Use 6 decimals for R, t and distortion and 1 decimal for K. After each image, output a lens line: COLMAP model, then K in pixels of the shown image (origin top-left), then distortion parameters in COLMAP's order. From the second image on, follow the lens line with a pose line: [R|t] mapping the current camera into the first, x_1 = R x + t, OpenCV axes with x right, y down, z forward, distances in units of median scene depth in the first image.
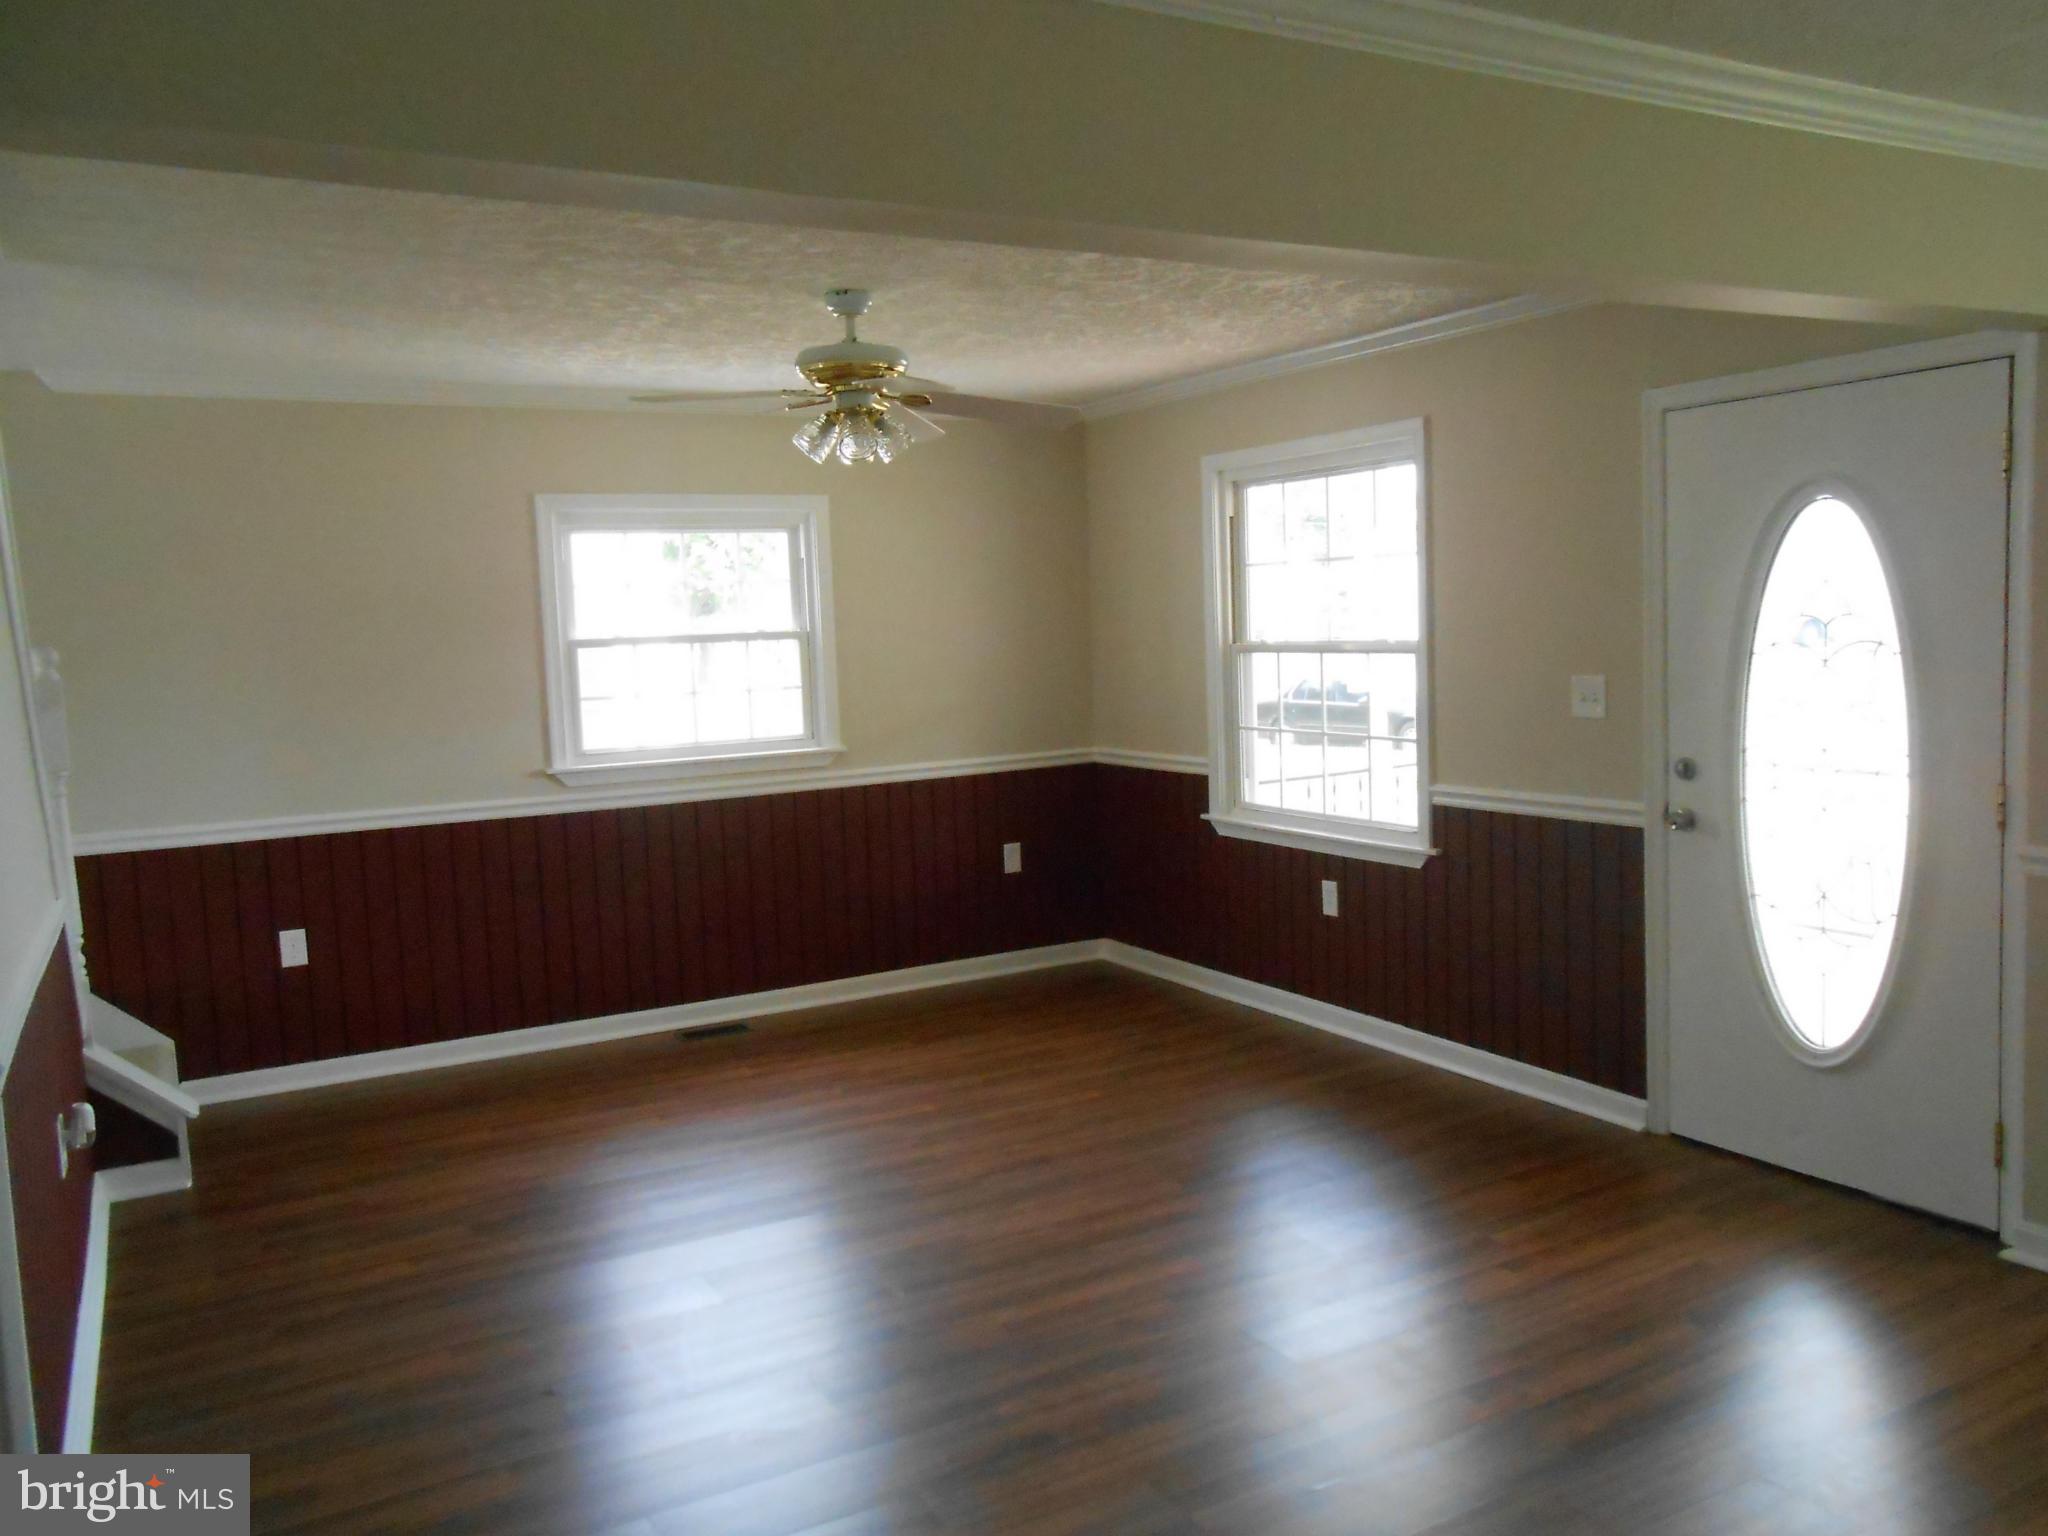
lens RADIAL K [[1591.1, 0, 1071.1], [0, 1591.1, 756.1], [0, 0, 1]] dist [-0.055327, 0.081833]
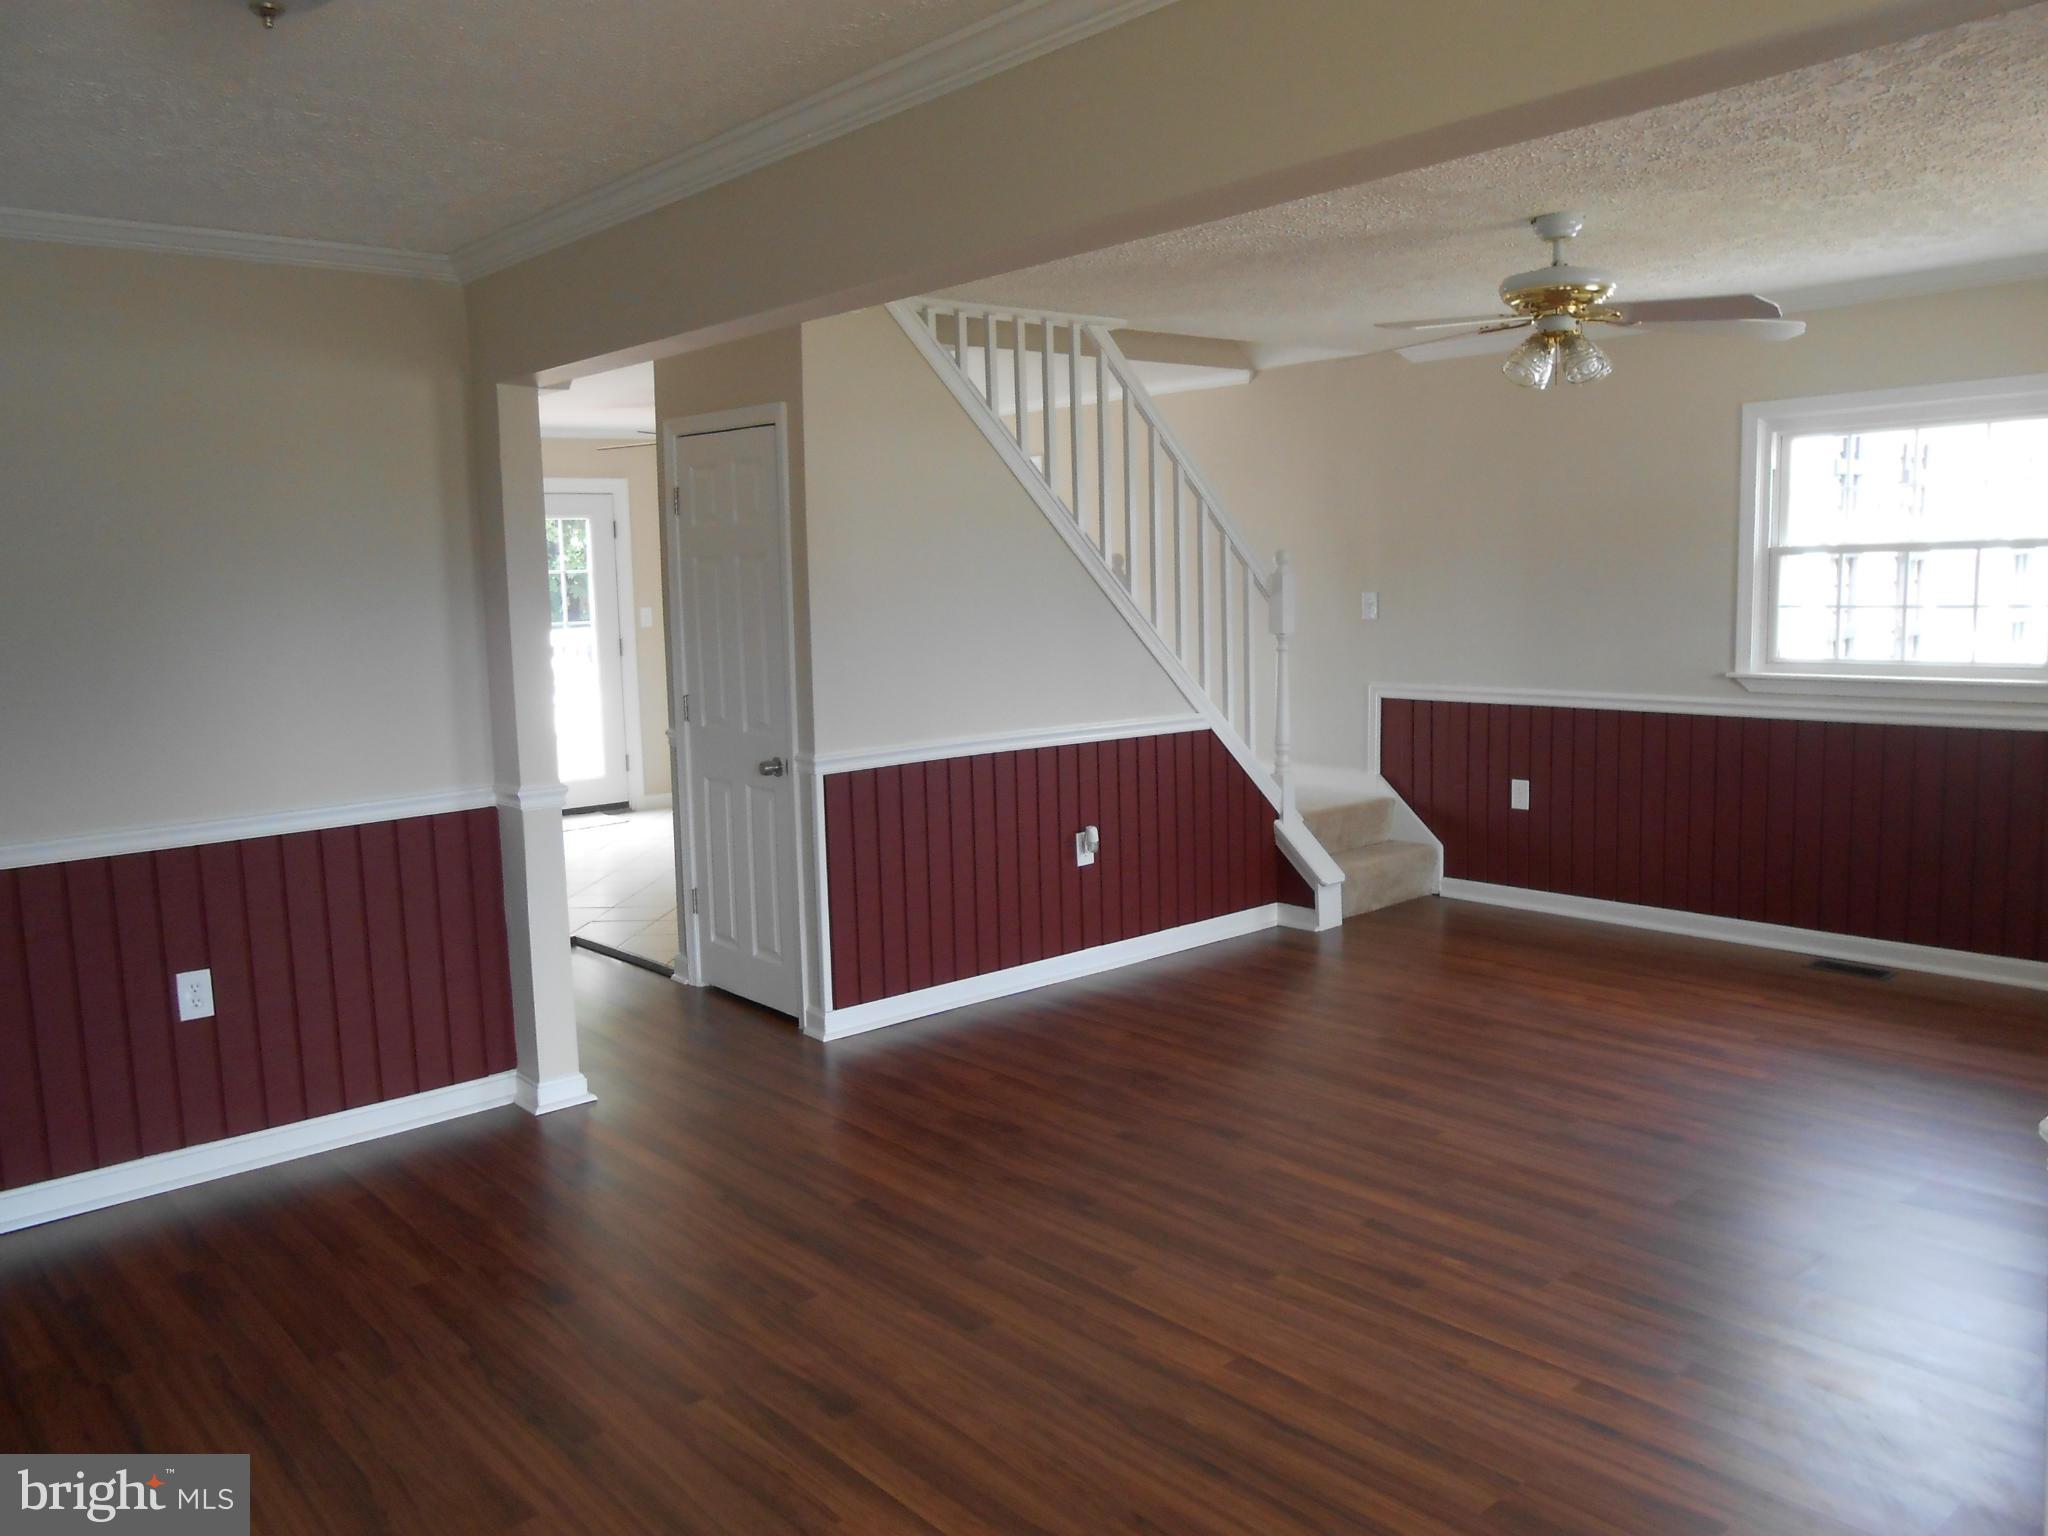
lens RADIAL K [[1591.1, 0, 1071.1], [0, 1591.1, 756.1], [0, 0, 1]] dist [-0.055327, 0.081833]
pose [[0.222752, 0.146765, -0.963764, 0.579225], [-0.061311, 0.988755, 0.136400, -0.052230], [0.972945, 0.028706, 0.229246, 0.348205]]
